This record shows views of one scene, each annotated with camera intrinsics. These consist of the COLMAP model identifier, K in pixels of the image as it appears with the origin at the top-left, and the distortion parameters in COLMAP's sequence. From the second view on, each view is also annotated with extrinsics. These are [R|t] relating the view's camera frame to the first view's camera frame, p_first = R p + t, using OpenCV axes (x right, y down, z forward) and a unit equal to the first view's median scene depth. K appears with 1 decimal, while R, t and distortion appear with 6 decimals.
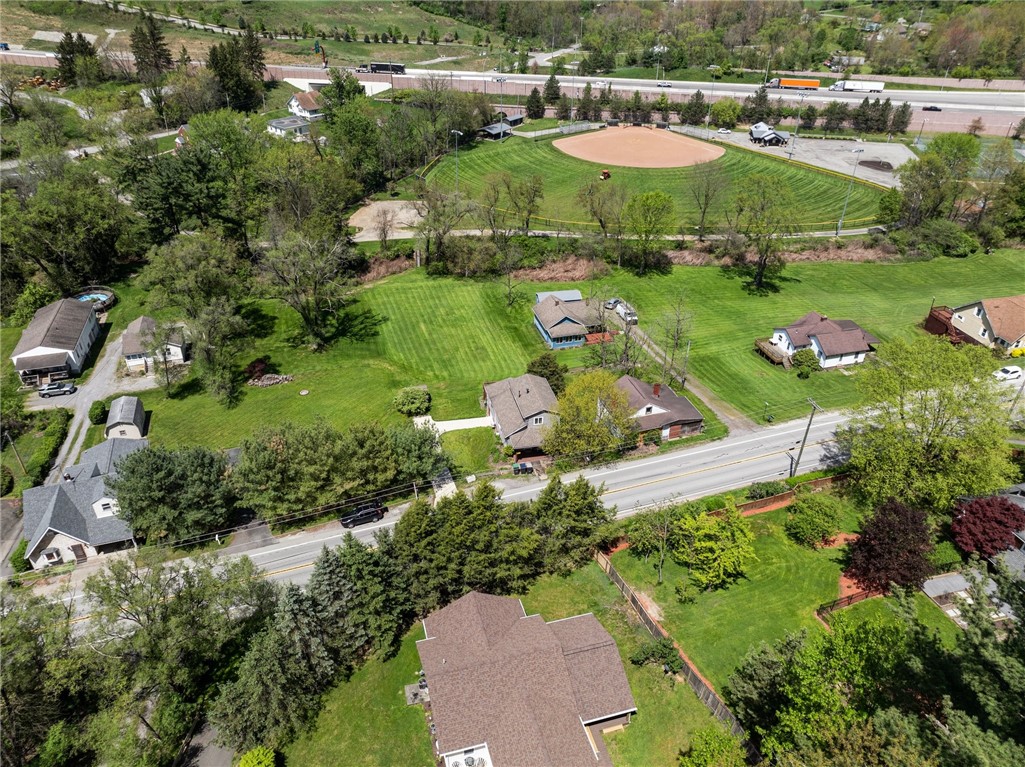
lens RADIAL K [[718.1, 0, 507.2], [0, 718.1, 380.1], [0, 0, 1]] dist [-0.037996, 0.001592]
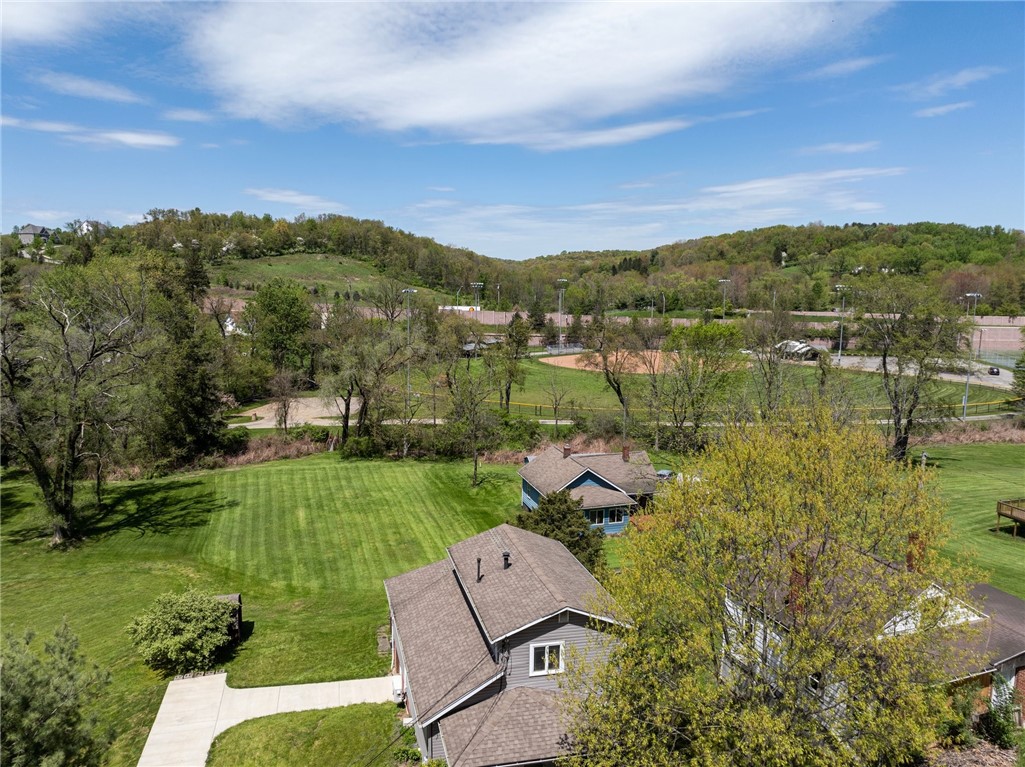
lens RADIAL K [[718.1, 0, 507.2], [0, 718.1, 380.1], [0, 0, 1]] dist [-0.037996, 0.001592]
pose [[0.999739, -0.002093, 0.022763, 0.015977], [0.011411, 0.908544, -0.417633, 0.052419], [-0.019807, 0.417784, 0.908331, 0.504862]]
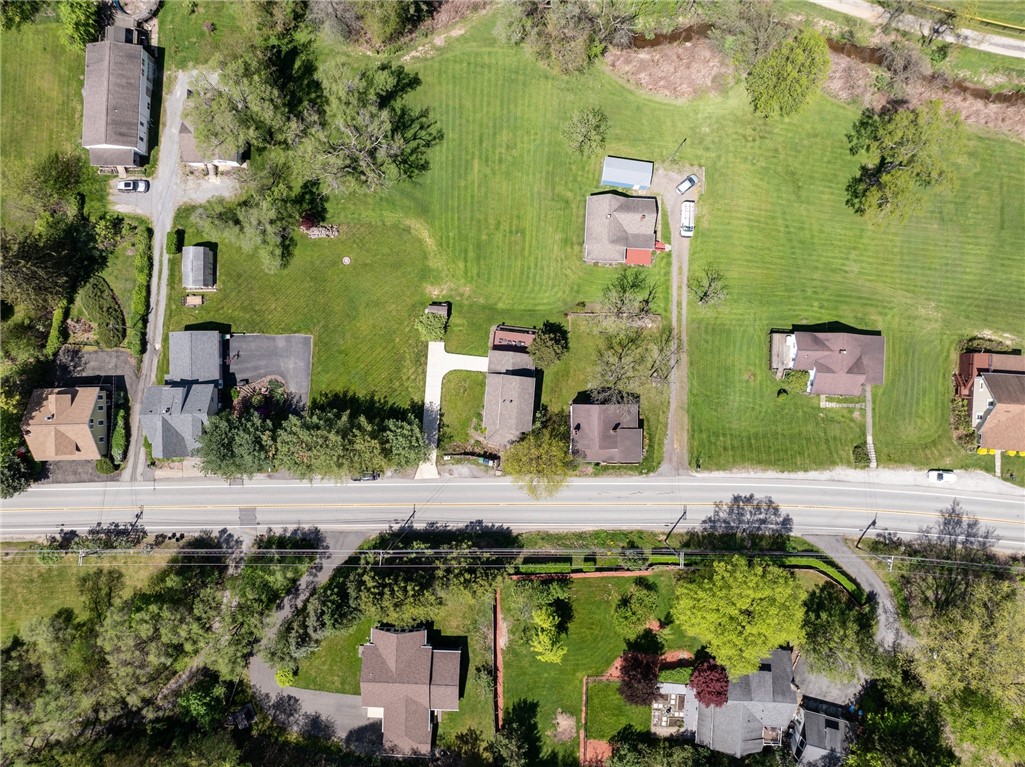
lens RADIAL K [[718.1, 0, 507.2], [0, 718.1, 380.1], [0, 0, 1]] dist [-0.037996, 0.001592]
pose [[0.953330, 0.301438, -0.017253, 0.025629], [-0.152551, 0.530195, 0.834039, -0.724253], [0.260558, -0.792482, 0.551436, 0.263311]]
